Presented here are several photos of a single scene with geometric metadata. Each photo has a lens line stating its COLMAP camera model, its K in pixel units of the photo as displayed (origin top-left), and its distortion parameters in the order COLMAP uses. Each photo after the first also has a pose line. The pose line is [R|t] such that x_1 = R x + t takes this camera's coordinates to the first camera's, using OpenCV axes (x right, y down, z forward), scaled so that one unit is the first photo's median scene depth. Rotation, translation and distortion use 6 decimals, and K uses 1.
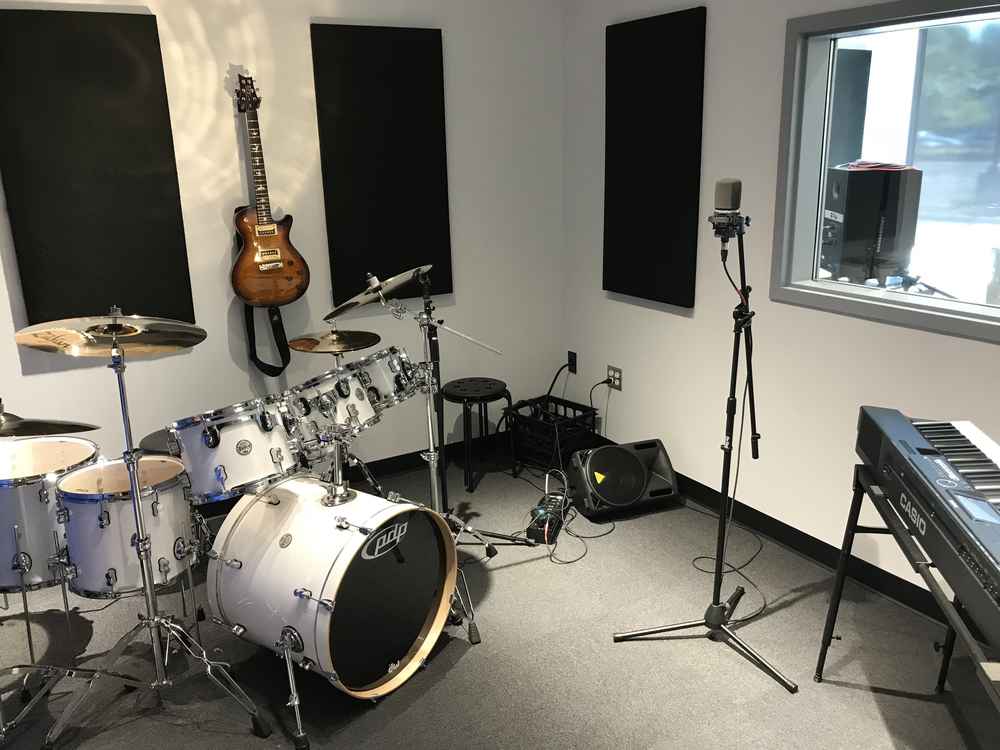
lens RADIAL K [[828.1, 0, 500.0], [0, 828.1, 375.0], [0, 0, 1]] dist [0.003616, -0.001677]
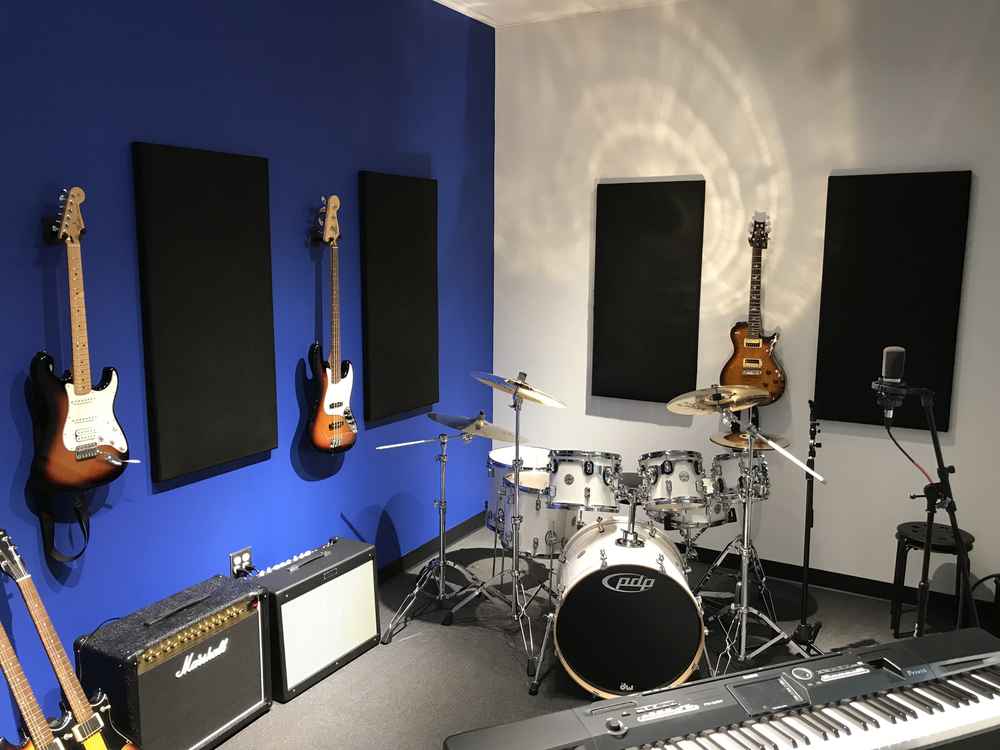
lens RADIAL K [[828.1, 0, 500.0], [0, 828.1, 375.0], [0, 0, 1]] dist [0.003616, -0.001677]
pose [[0.472932, 0.160897, -0.866284, 0.621891], [-0.258103, 0.965354, 0.038391, -0.082138], [0.842448, 0.205434, 0.498075, 0.091672]]
